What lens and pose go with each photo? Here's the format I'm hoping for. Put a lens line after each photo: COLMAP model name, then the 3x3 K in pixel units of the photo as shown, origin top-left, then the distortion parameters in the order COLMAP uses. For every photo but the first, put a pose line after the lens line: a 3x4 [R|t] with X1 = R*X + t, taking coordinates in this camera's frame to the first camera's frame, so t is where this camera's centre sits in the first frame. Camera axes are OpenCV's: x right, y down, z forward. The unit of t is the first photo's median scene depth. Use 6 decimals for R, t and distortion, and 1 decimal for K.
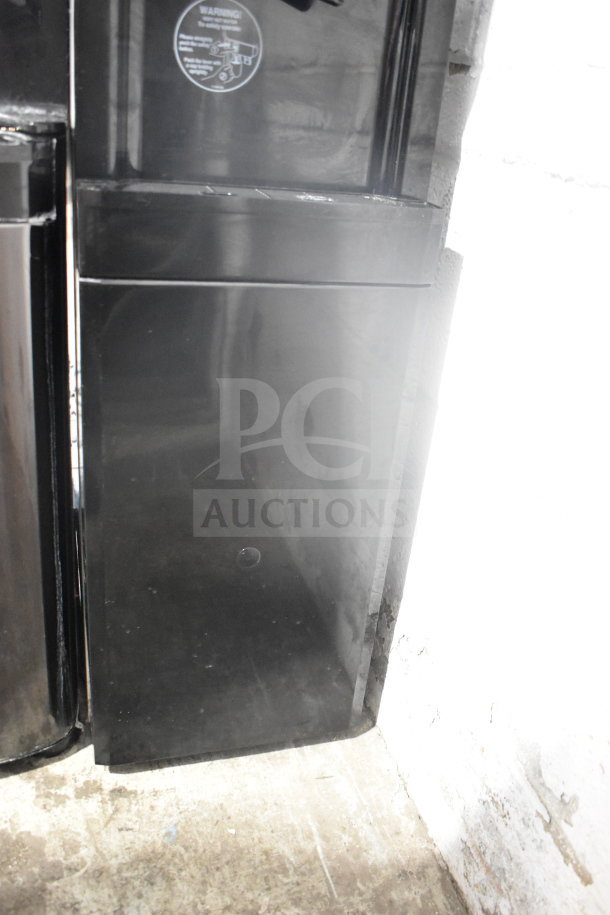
lens RADIAL K [[770.6, 0, 308.4], [0, 770.6, 456.6], [0, 0, 1]] dist [-0.087572, -0.002112]
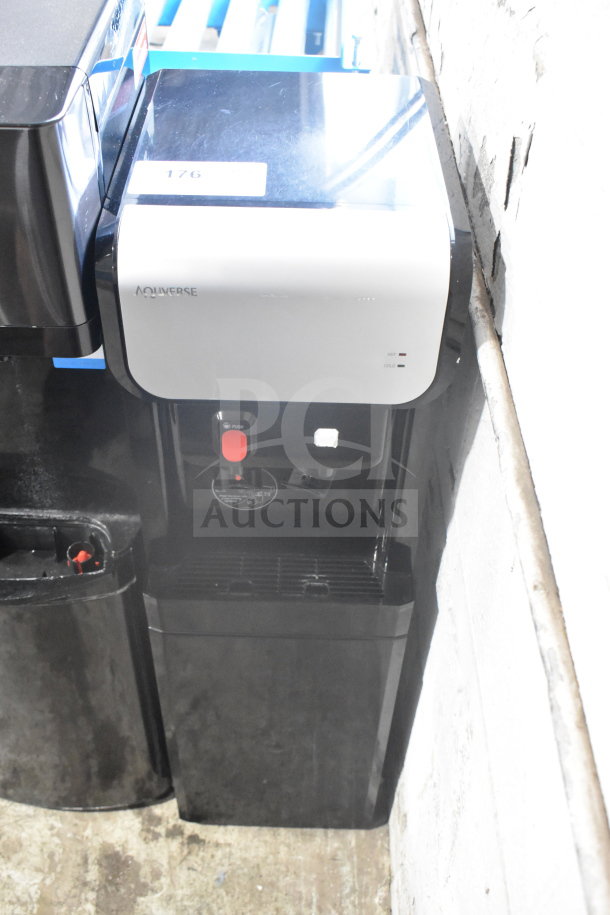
lens RADIAL K [[924.0, 0, 300.5], [0, 924.0, 455.3], [0, 0, 1]] dist [-0.057586, 0.000000]
pose [[0.945487, 0.168032, -0.278963, 0.357360], [-0.070769, 0.942148, 0.327641, -0.965509], [0.317878, -0.290038, 0.902680, -0.374791]]
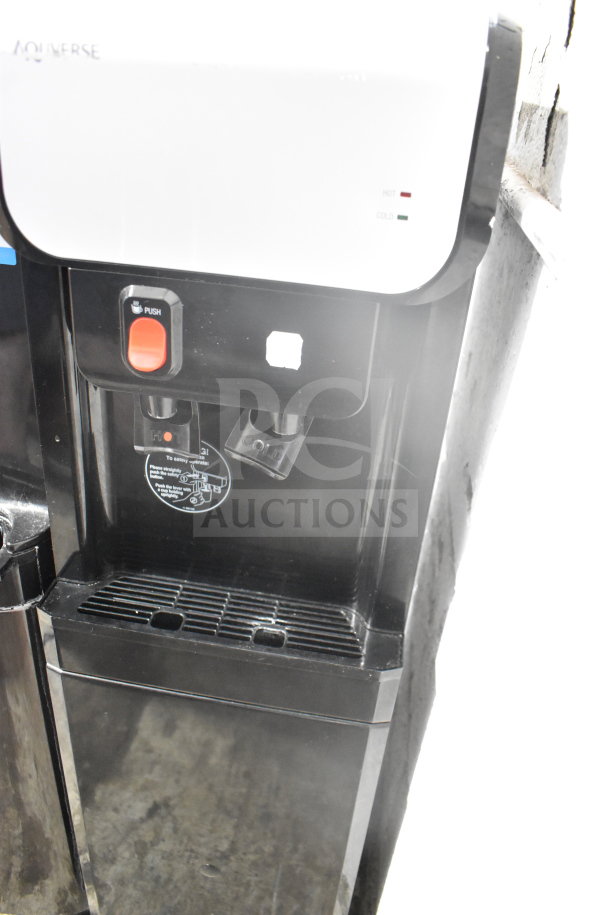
lens RADIAL K [[711.1, 0, 309.1], [0, 711.1, 455.5], [0, 0, 1]] dist [-0.103595, 0.024360]
pose [[0.904831, 0.187675, -0.382176, 0.321438], [-0.171082, 0.982221, 0.077290, -0.565698], [0.389886, -0.004551, 0.920852, 0.158892]]
